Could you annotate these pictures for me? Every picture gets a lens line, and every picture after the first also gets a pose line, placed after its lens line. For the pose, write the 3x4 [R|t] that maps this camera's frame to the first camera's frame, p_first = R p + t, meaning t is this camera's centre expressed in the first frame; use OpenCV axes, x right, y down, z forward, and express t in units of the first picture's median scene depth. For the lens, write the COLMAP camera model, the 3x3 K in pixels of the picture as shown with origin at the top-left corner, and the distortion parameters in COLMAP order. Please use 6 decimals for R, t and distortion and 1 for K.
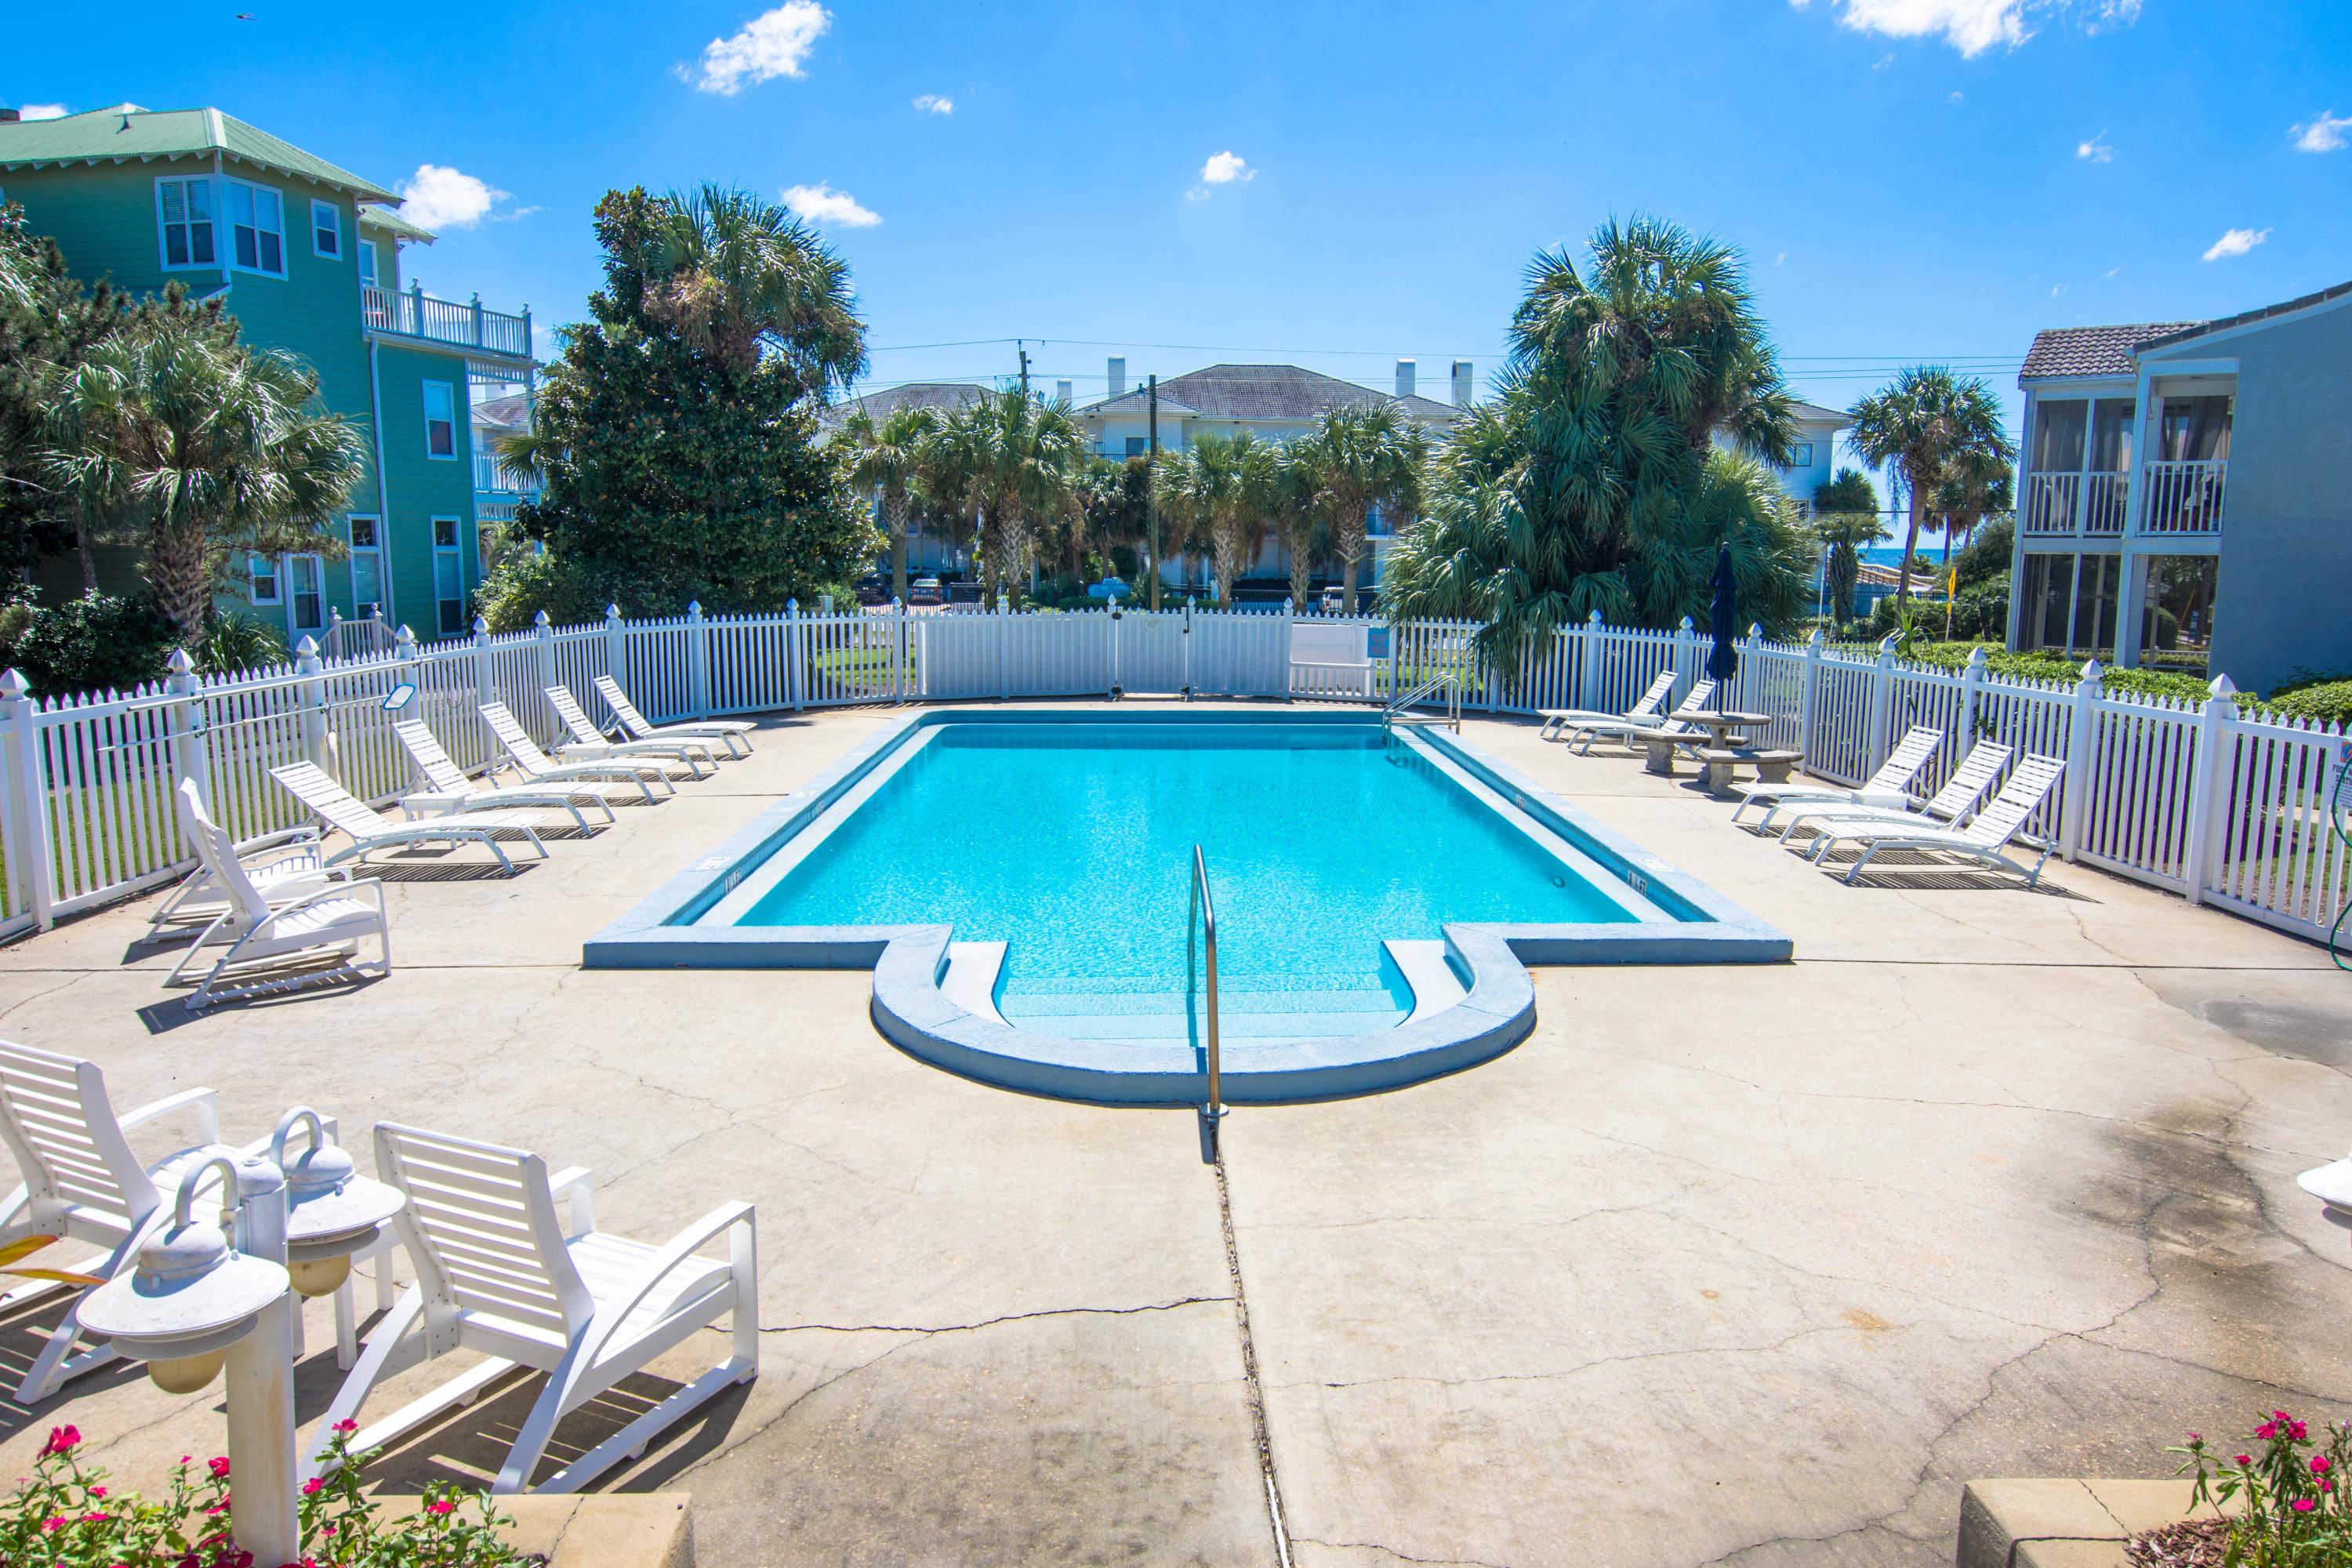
lens RADIAL K [[1484.5, 0, 1176.0], [0, 1484.5, 784.0], [0, 0, 1]] dist [0.002170, -0.000772]
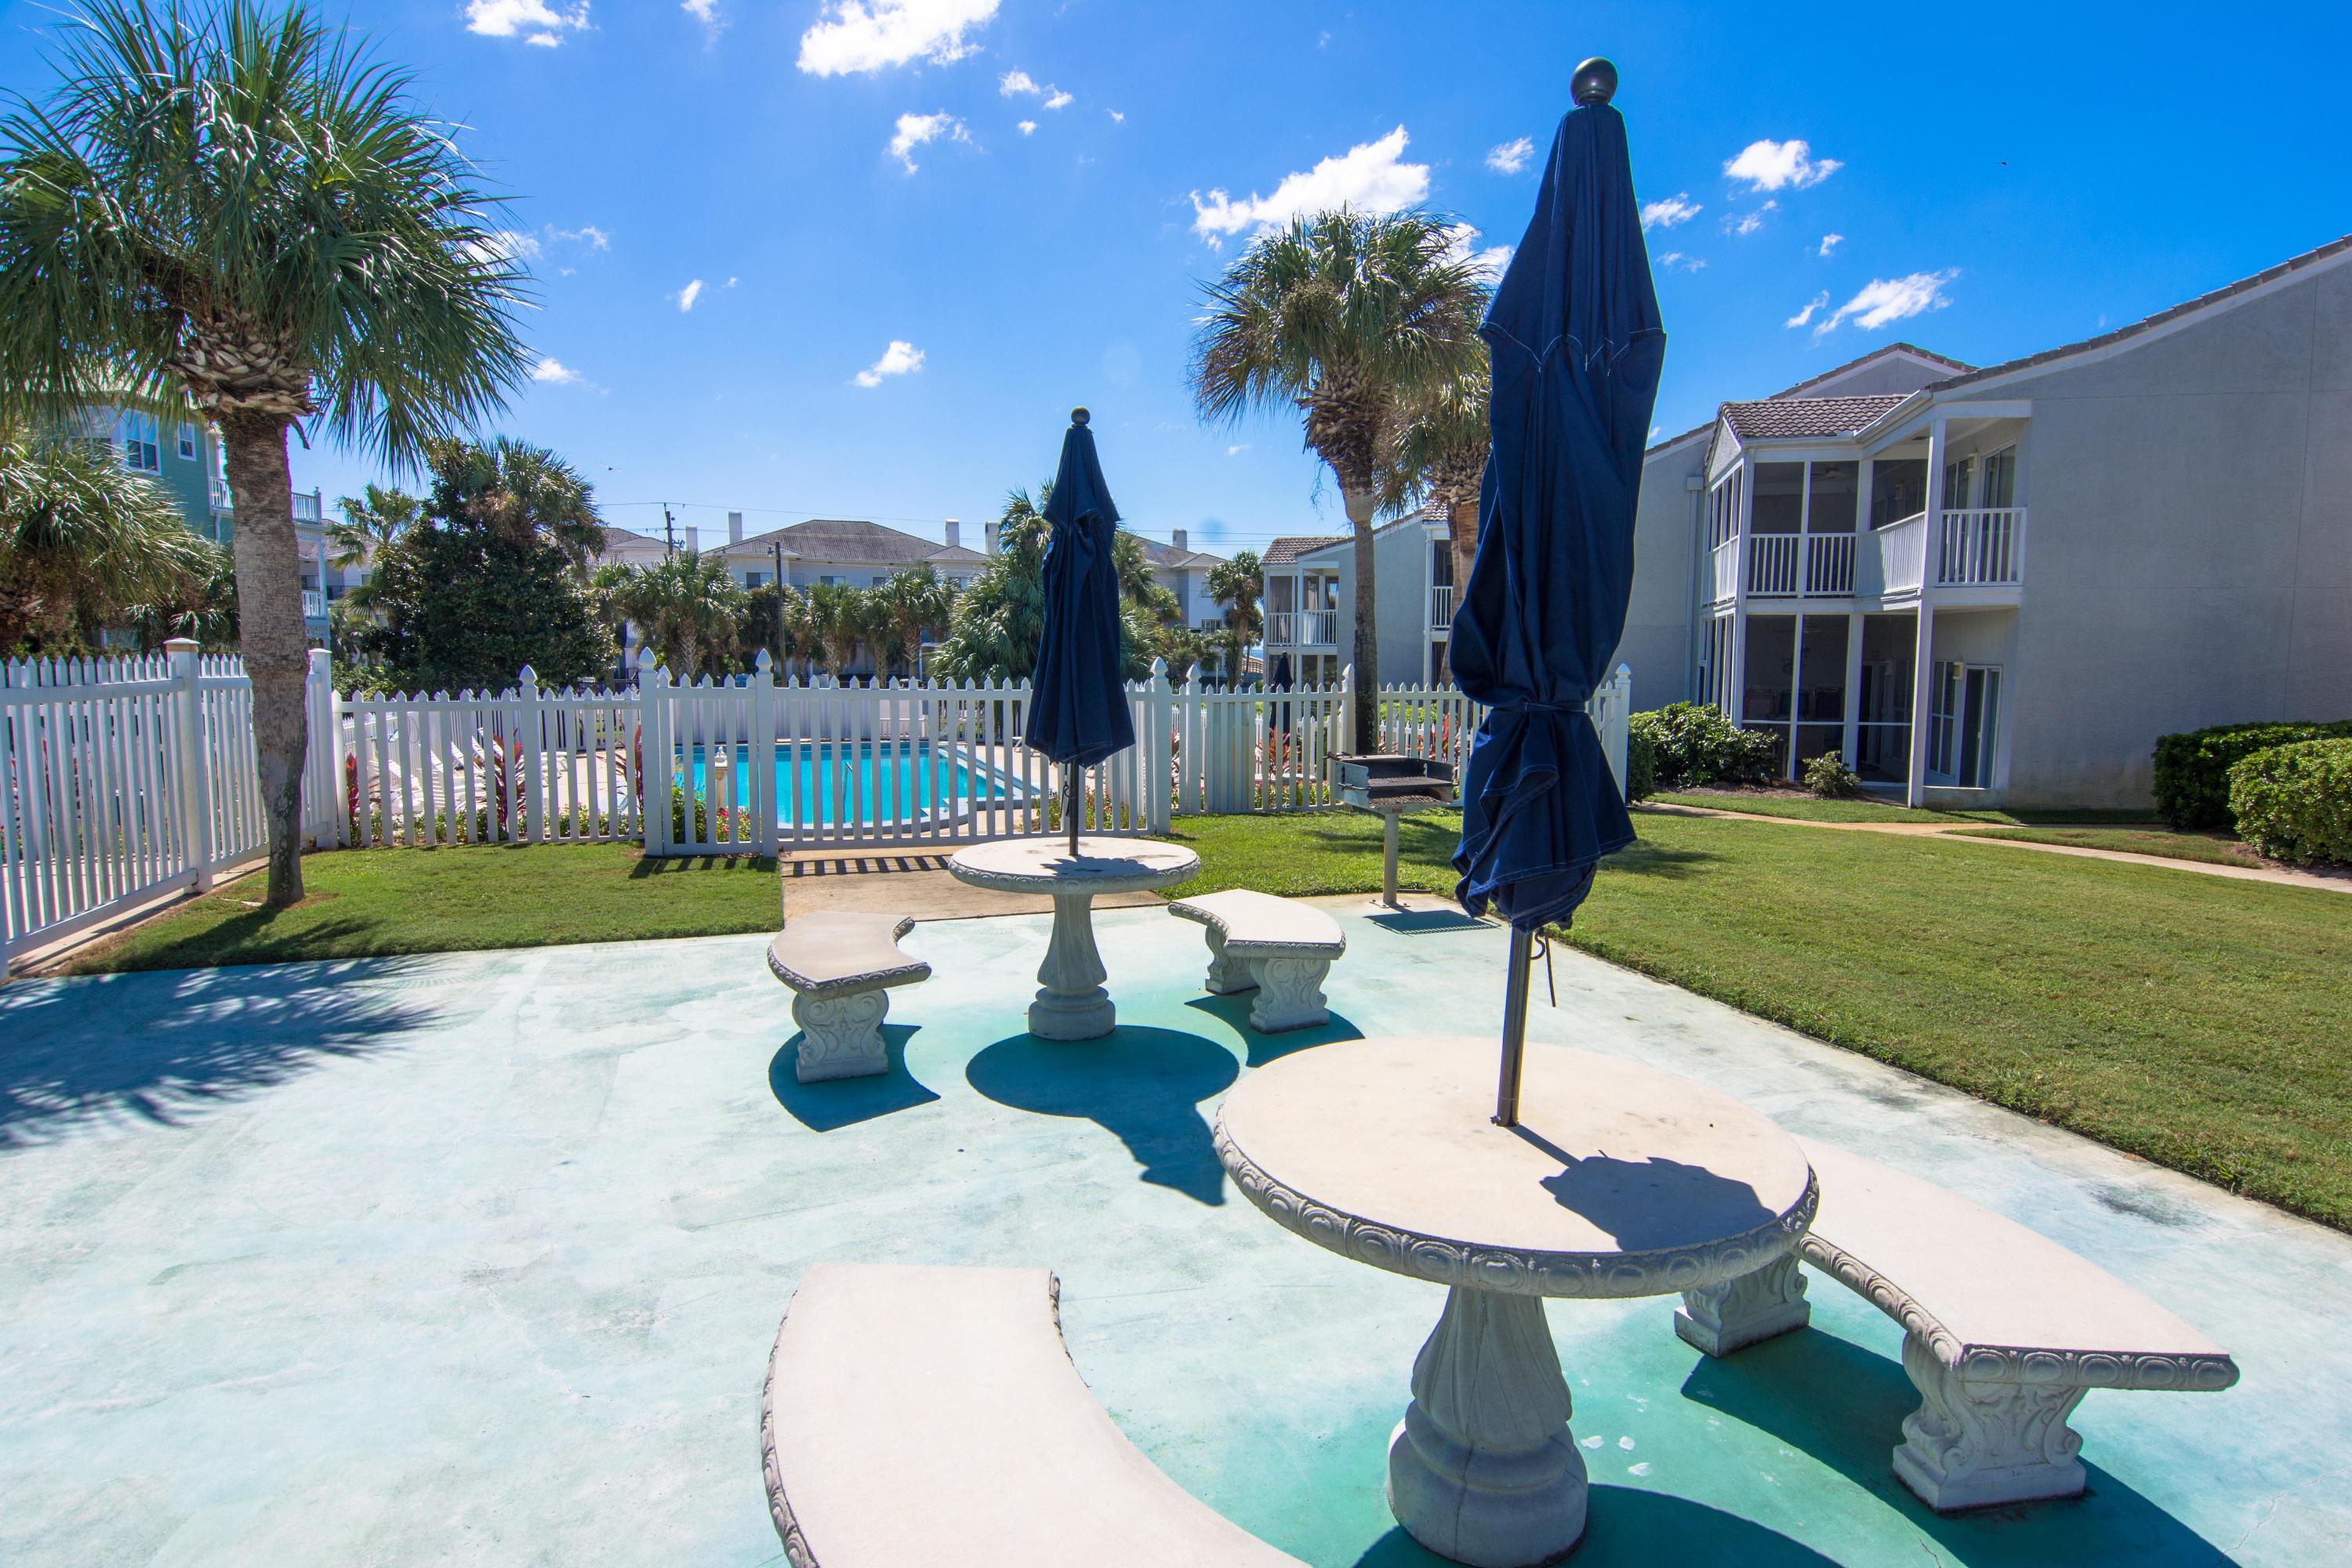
lens RADIAL K [[1169.2, 0, 1186.9], [0, 1169.2, 740.9], [0, 0, 1]] dist [0.000054, -0.000088]
pose [[0.943316, -0.029803, 0.330556, -0.035664], [0.056375, 0.995876, -0.071091, 0.062866], [-0.327074, 0.085696, 0.941105, -0.411931]]
